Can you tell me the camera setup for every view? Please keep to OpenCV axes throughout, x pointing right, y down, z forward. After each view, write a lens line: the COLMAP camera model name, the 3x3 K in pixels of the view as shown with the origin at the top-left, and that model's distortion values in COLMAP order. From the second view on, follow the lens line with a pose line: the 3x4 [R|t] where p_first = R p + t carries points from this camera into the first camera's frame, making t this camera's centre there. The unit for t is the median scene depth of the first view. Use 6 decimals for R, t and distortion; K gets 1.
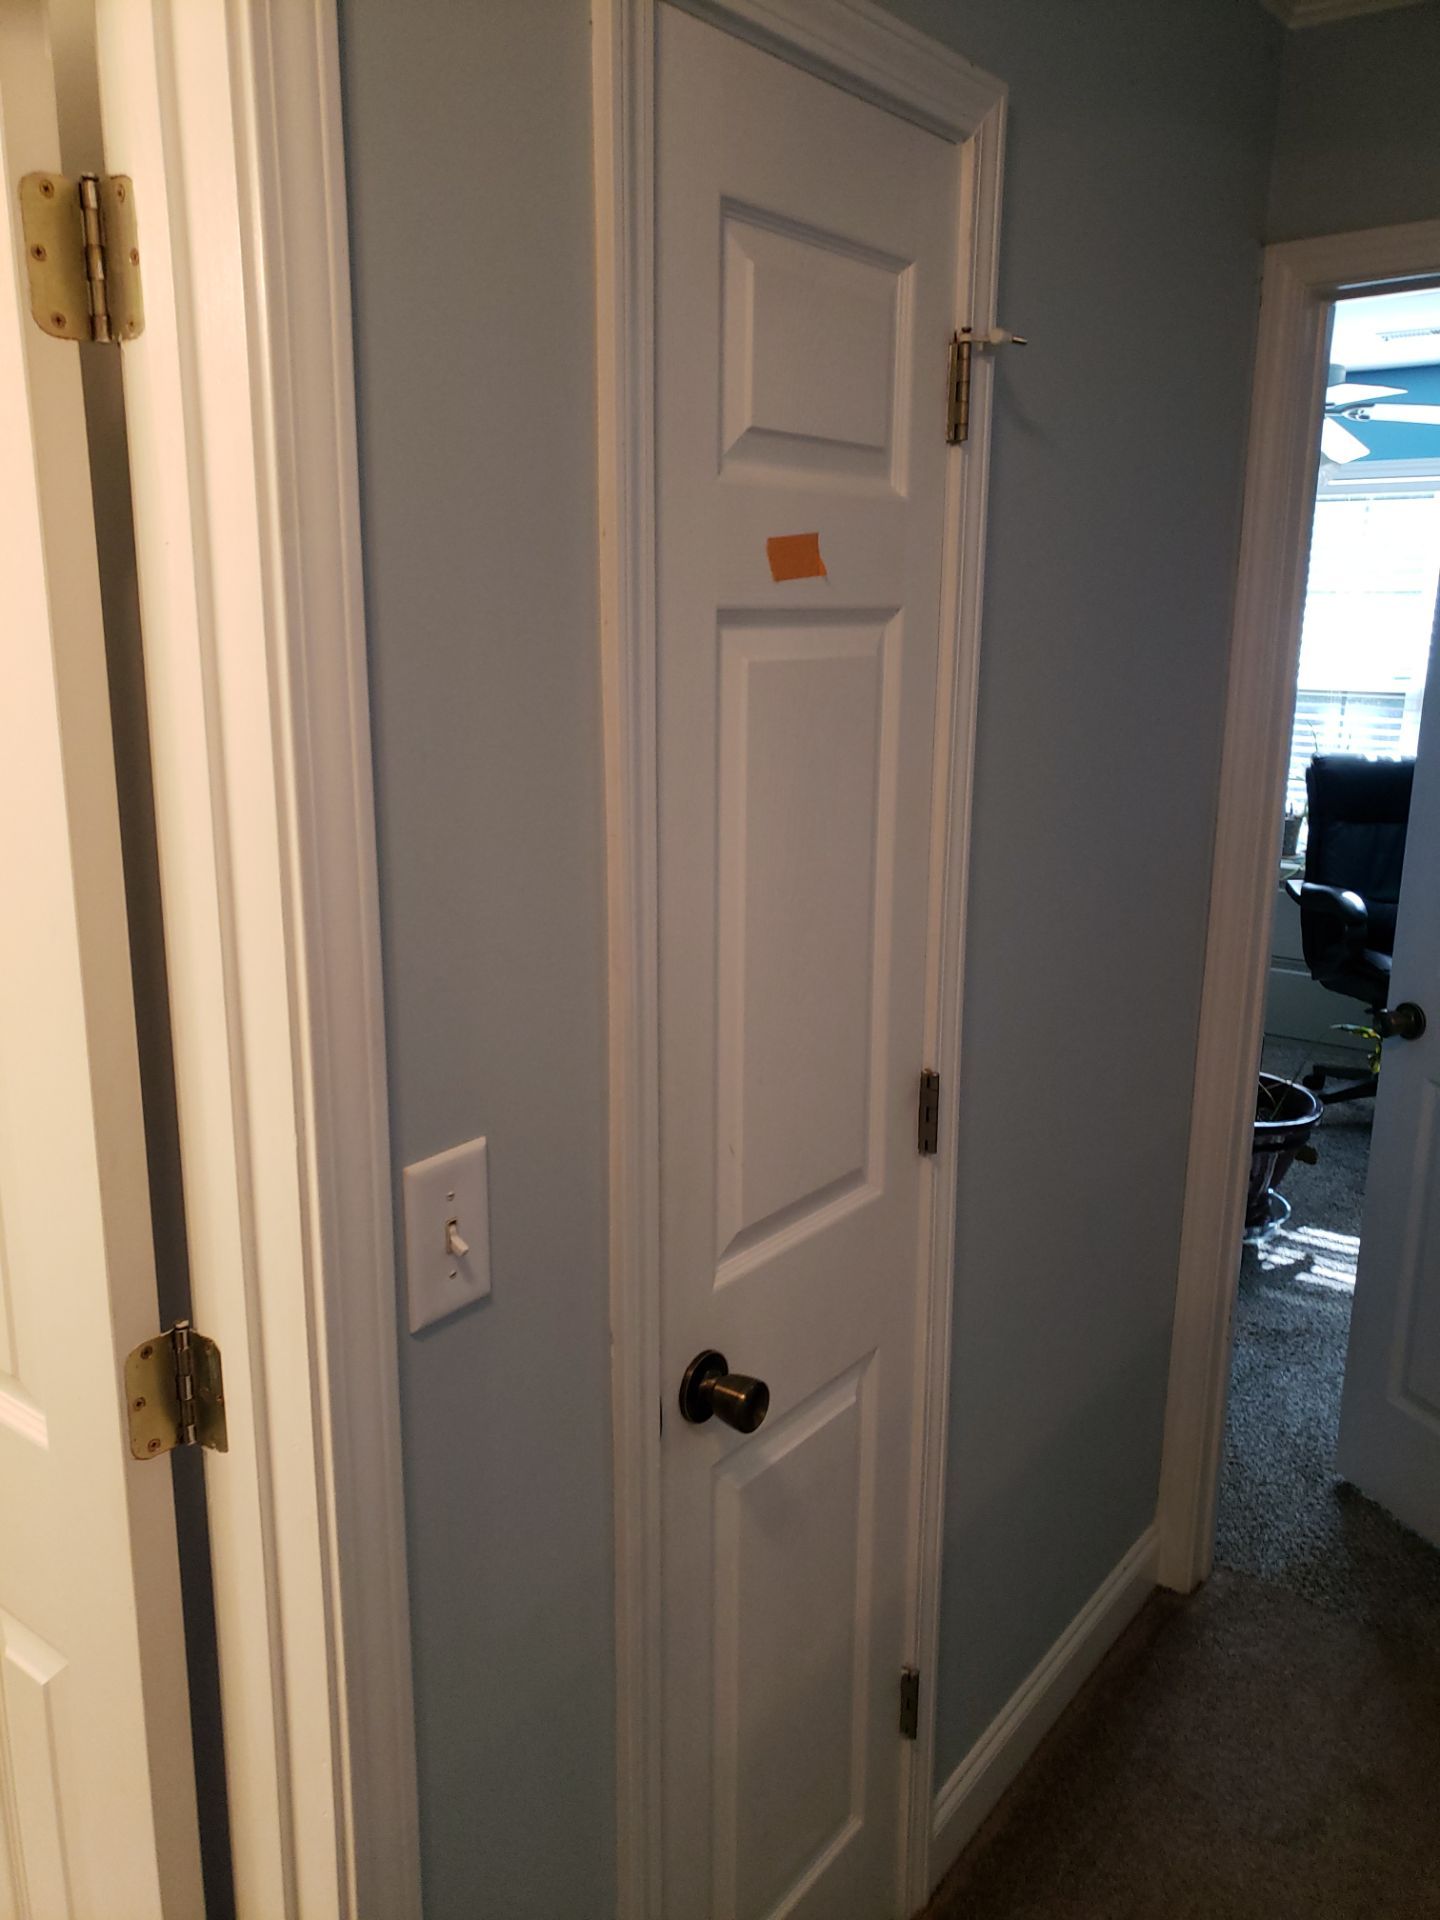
lens RADIAL K [[1498.8, 0, 720.0], [0, 1498.8, 960.0], [0, 0, 1]] dist [0.005279, 0.009447]
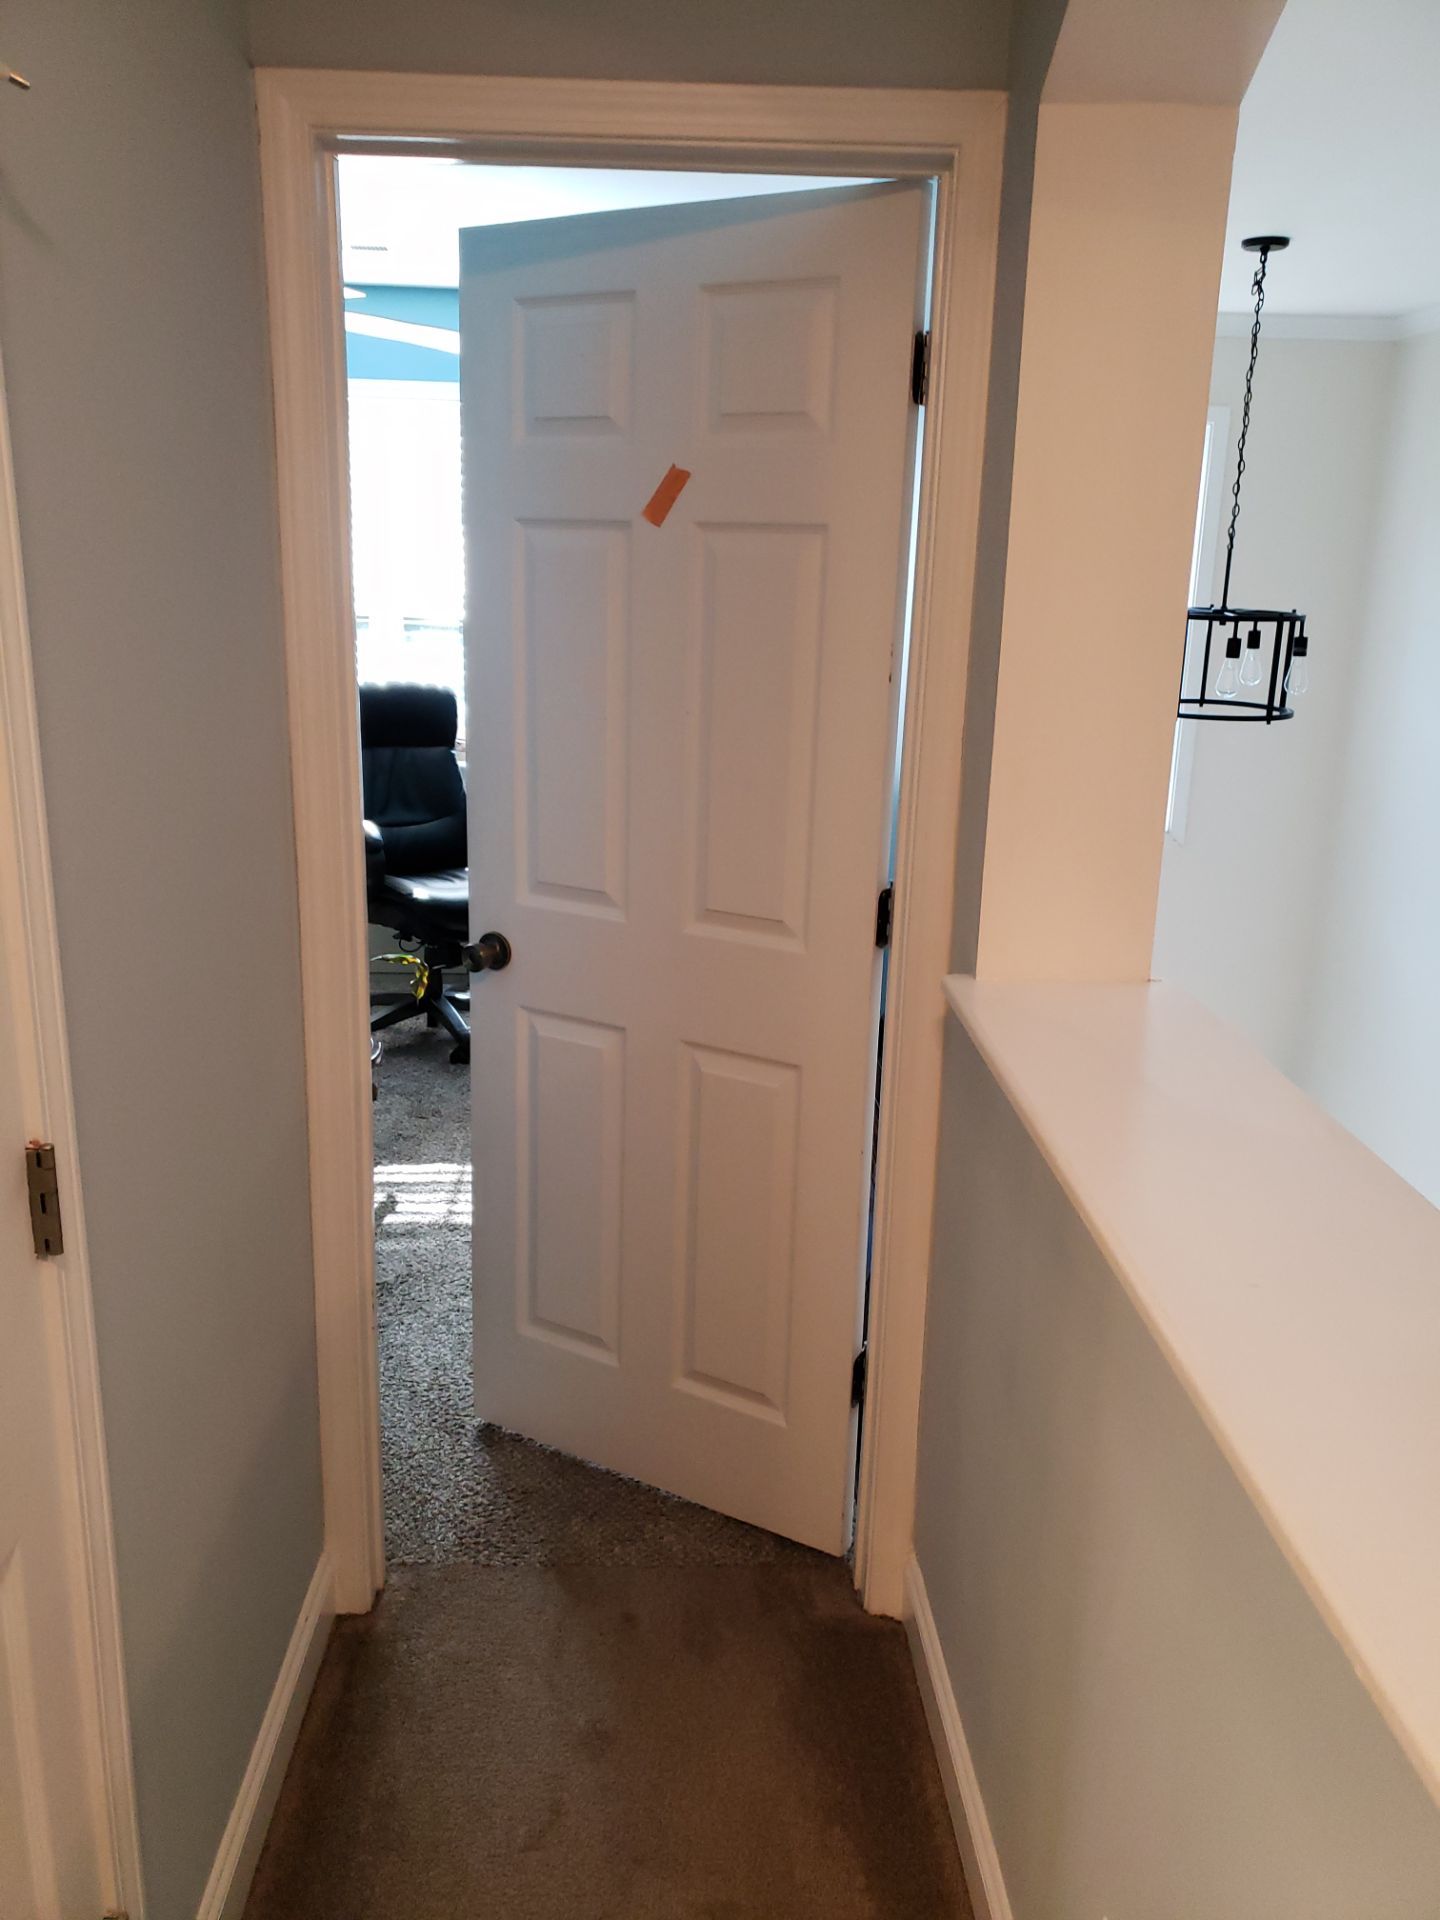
lens RADIAL K [[1498.8, 0, 720.0], [0, 1498.8, 960.0], [0, 0, 1]] dist [0.005279, 0.009447]
pose [[0.778775, -0.149932, 0.609123, -0.016036], [0.121239, 0.988683, 0.088353, -0.020250], [-0.615476, 0.005043, 0.788139, 0.140418]]
